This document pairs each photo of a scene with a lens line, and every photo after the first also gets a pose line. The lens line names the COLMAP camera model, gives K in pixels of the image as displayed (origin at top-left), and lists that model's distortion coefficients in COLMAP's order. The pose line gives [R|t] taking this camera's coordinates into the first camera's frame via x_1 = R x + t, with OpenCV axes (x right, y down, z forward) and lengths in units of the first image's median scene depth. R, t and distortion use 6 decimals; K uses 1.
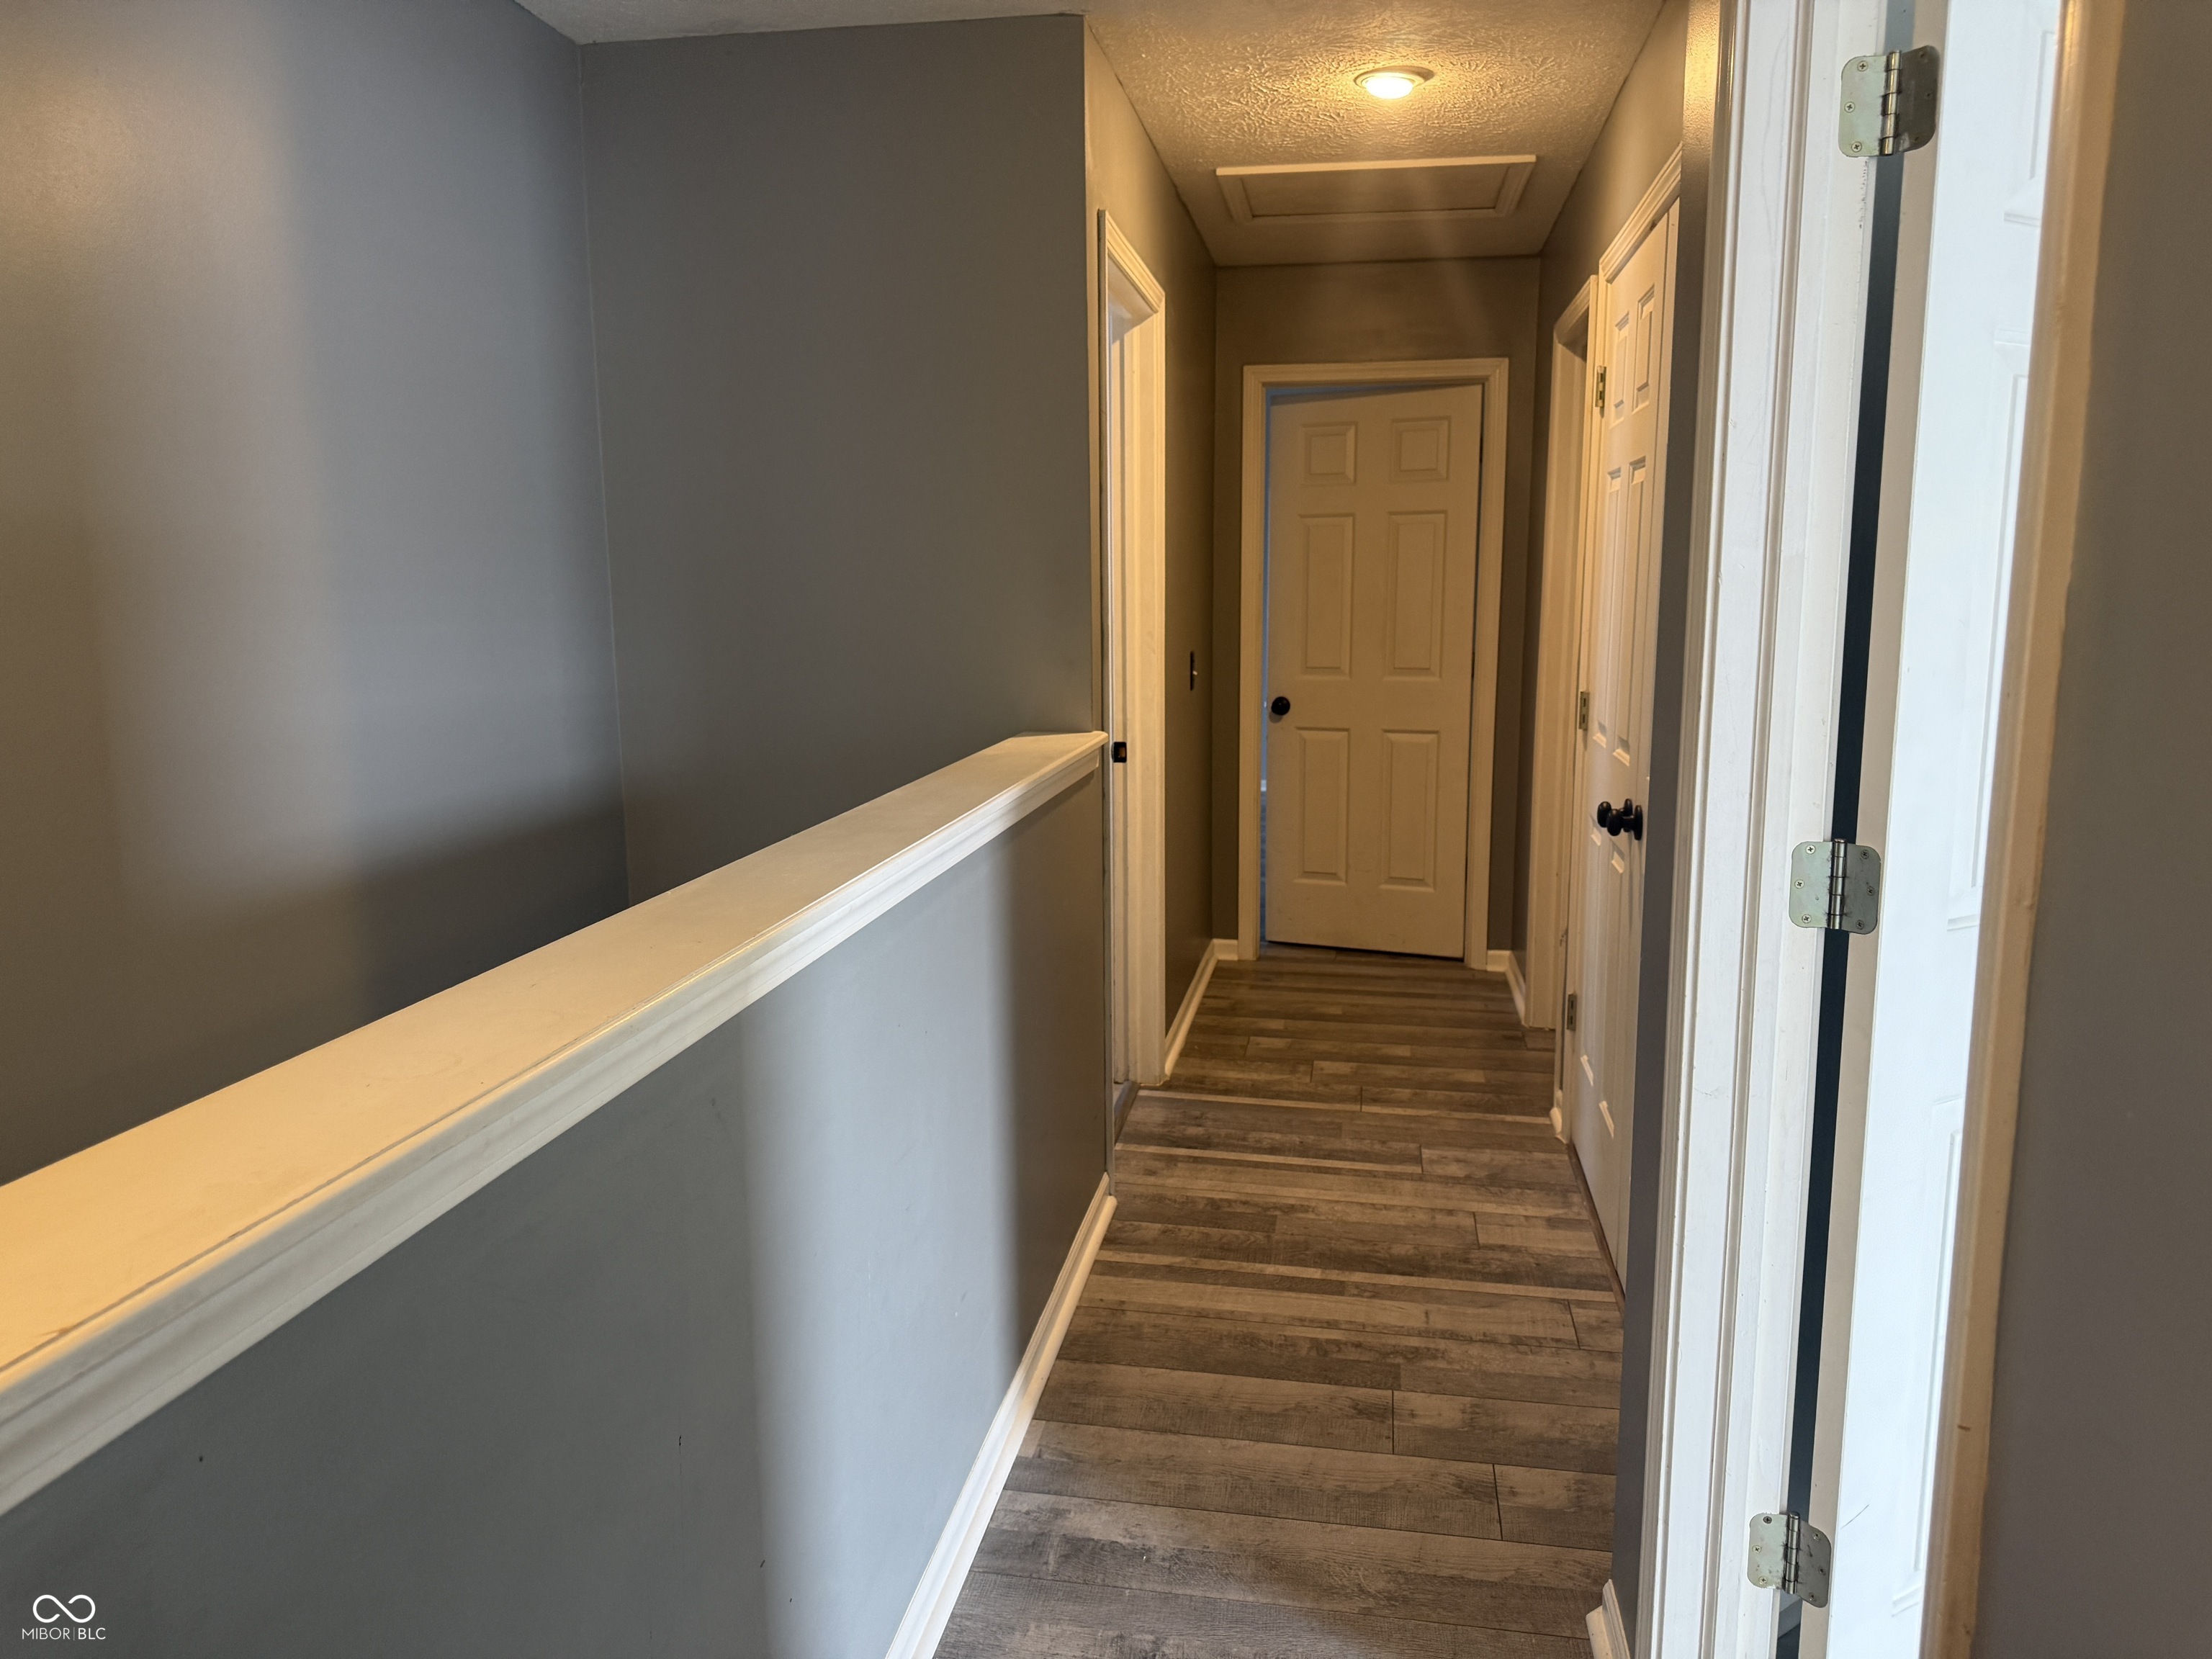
lens RADIAL K [[1563.0, 0, 1097.4], [0, 1563.0, 826.2], [0, 0, 1]] dist [0.061000, -0.072934]
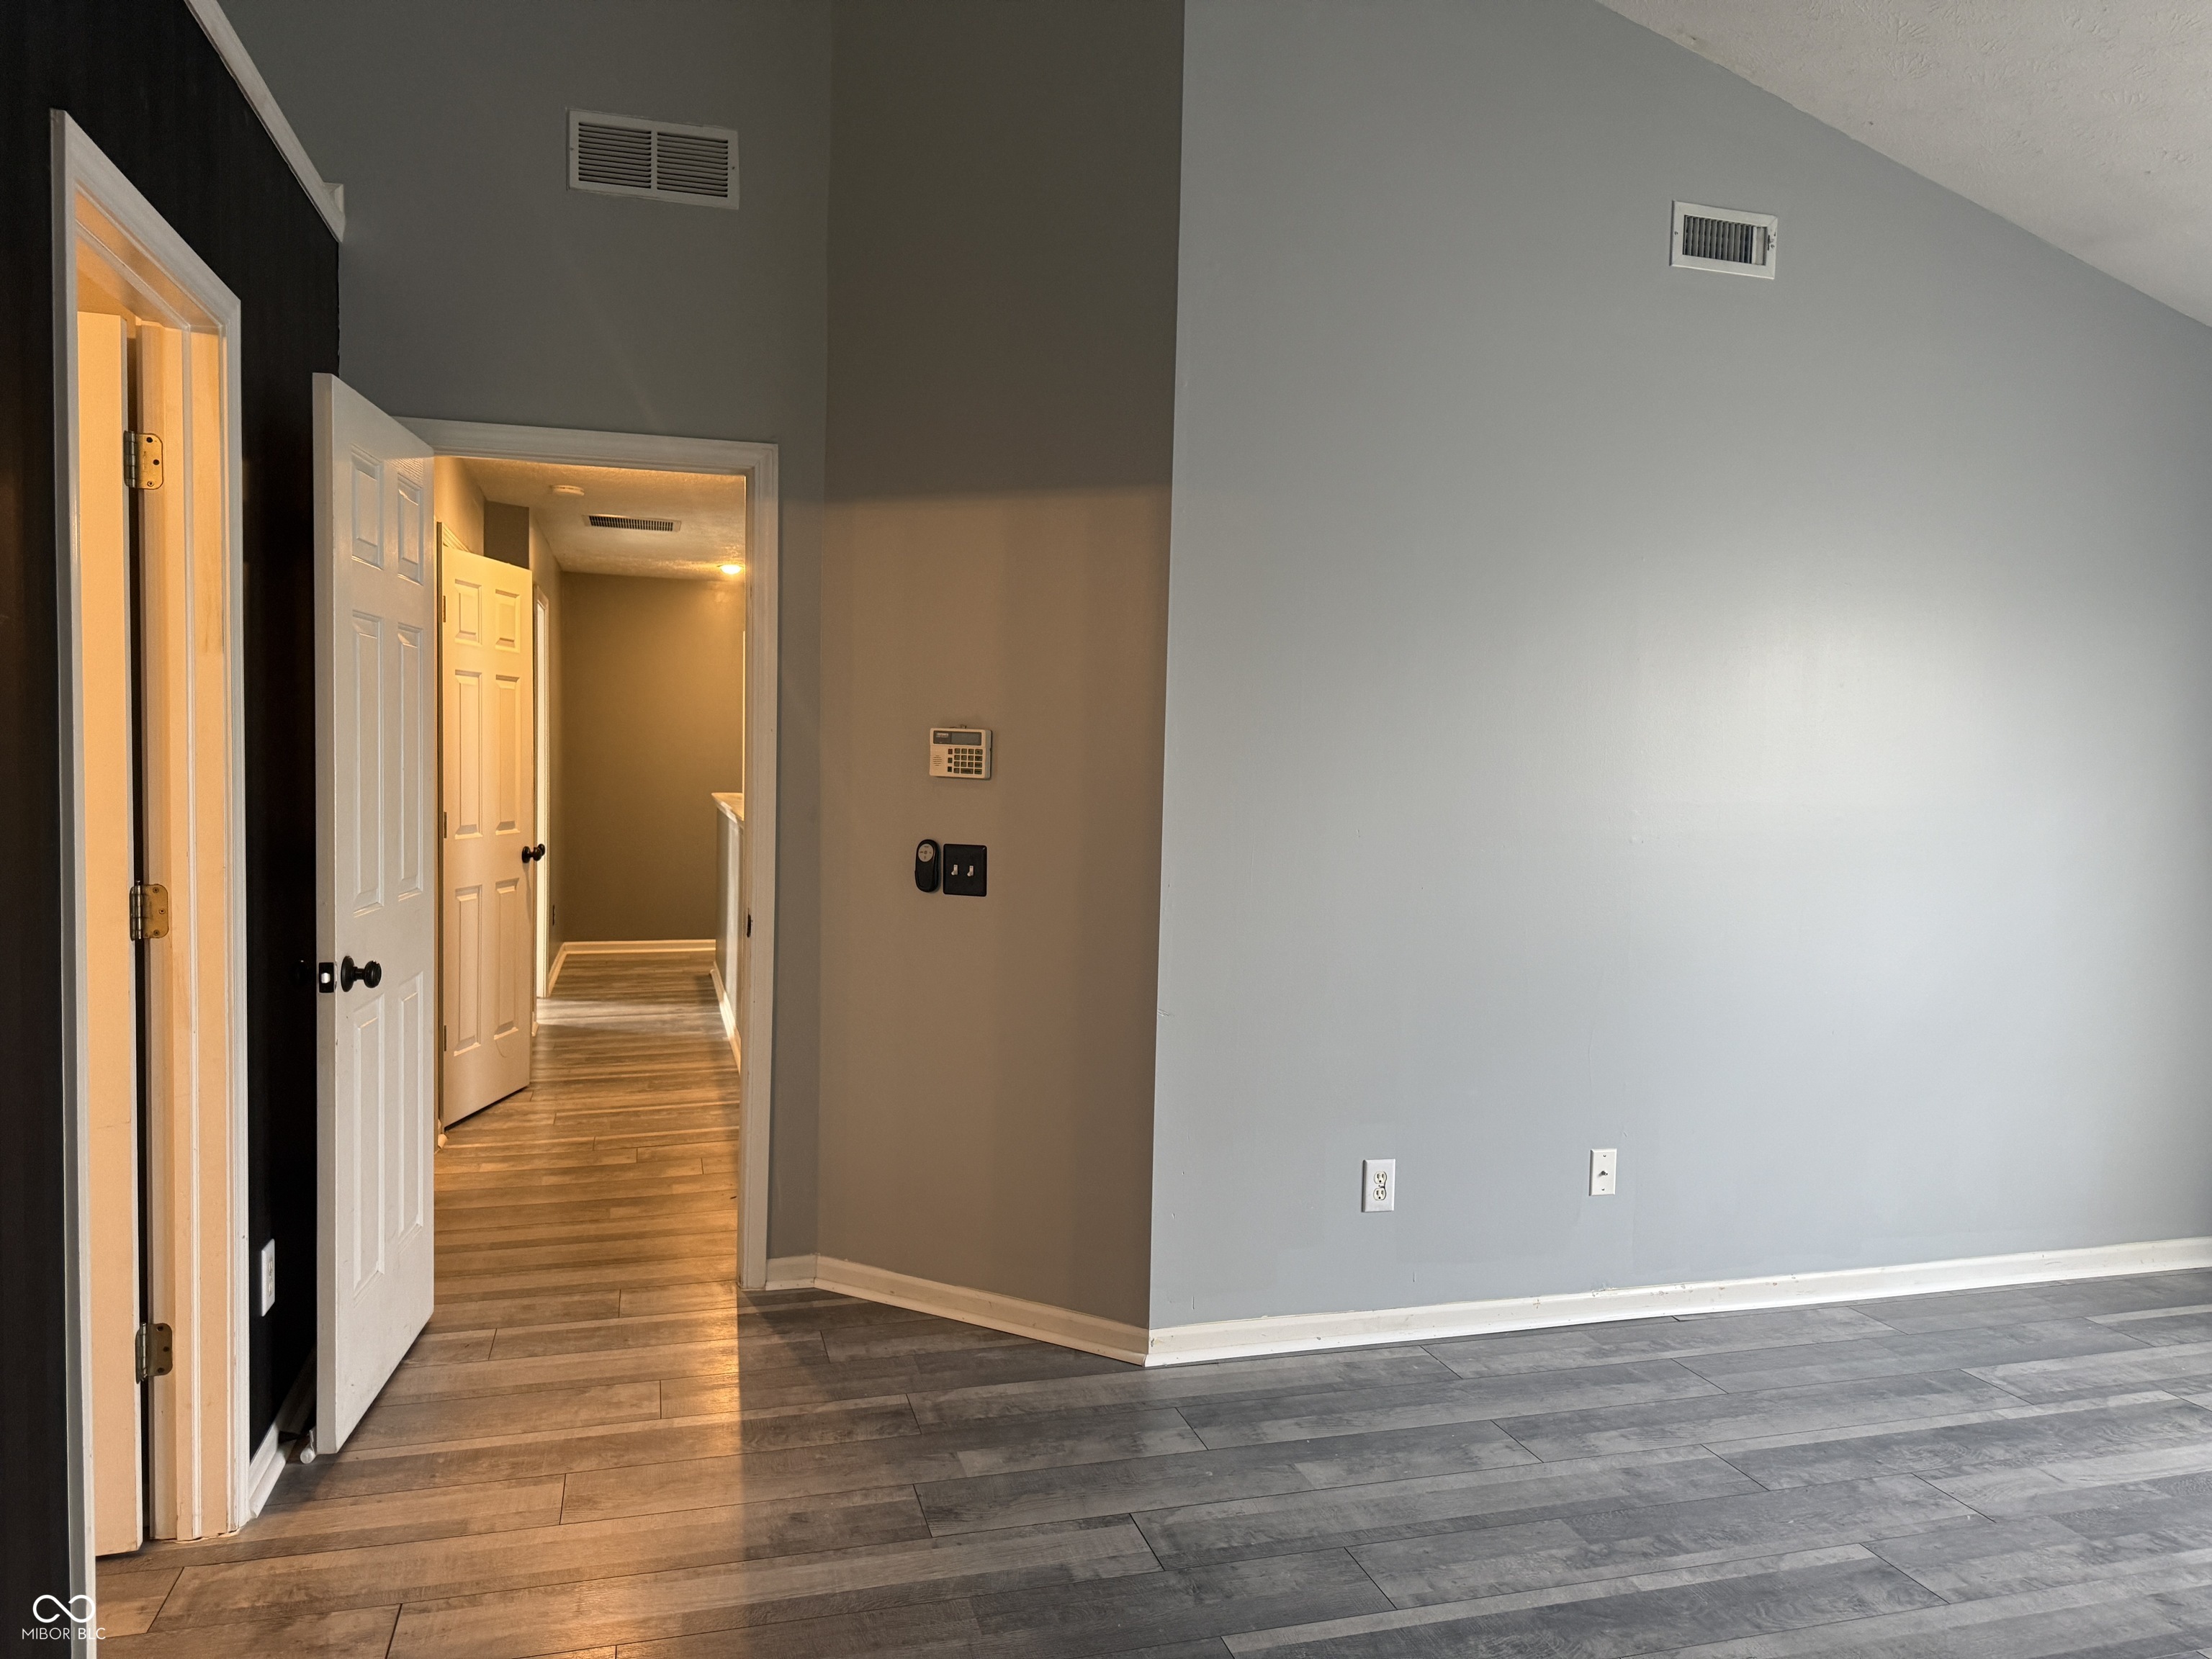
lens RADIAL K [[1566.5, 0, 1099.9], [0, 1566.5, 838.8], [0, 0, 1]] dist [0.019487, -0.008051]
pose [[-0.897144, 0.011489, -0.441588, 0.508023], [-0.086875, 0.975550, 0.201880, -0.507622], [0.433111, 0.219479, -0.874211, 3.158218]]
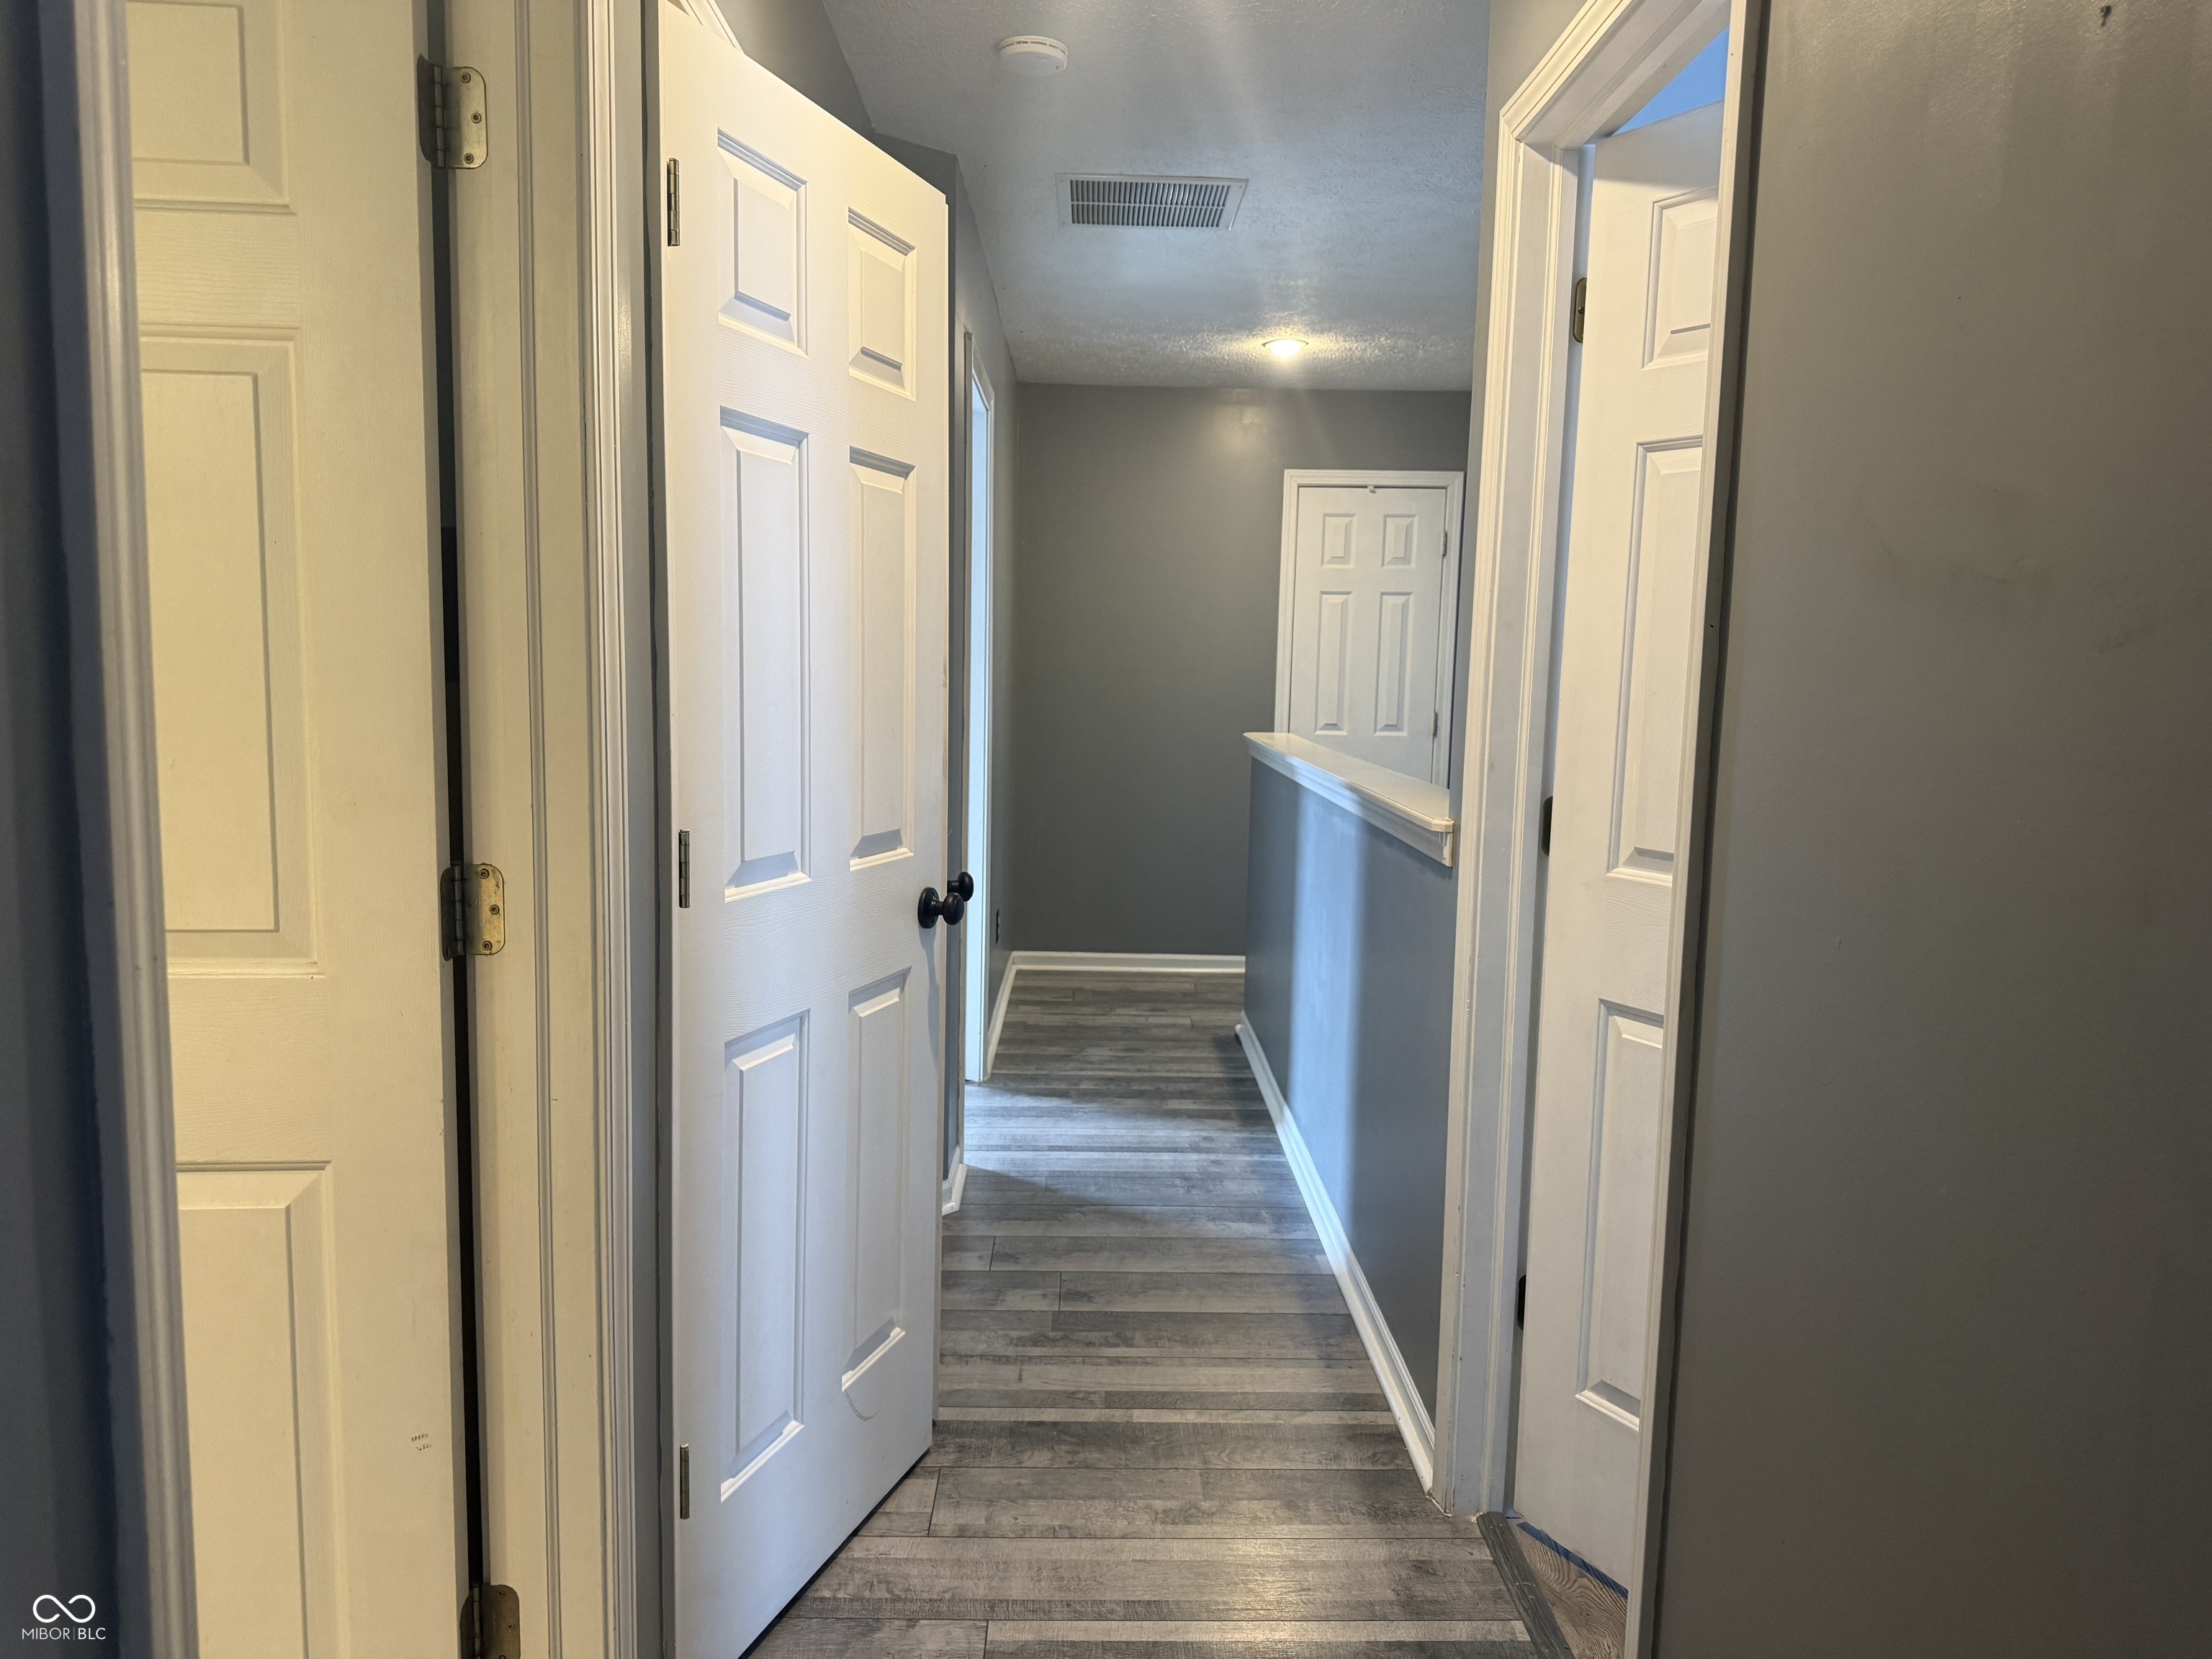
lens RADIAL K [[1563.0, 0, 1097.4], [0, 1563.0, 826.2], [0, 0, 1]] dist [0.061000, -0.072934]
pose [[-0.983486, 0.005091, -0.180914, 0.337651], [-0.043112, 0.964240, 0.261499, -0.274055], [0.175776, 0.264980, -0.948097, 1.845517]]
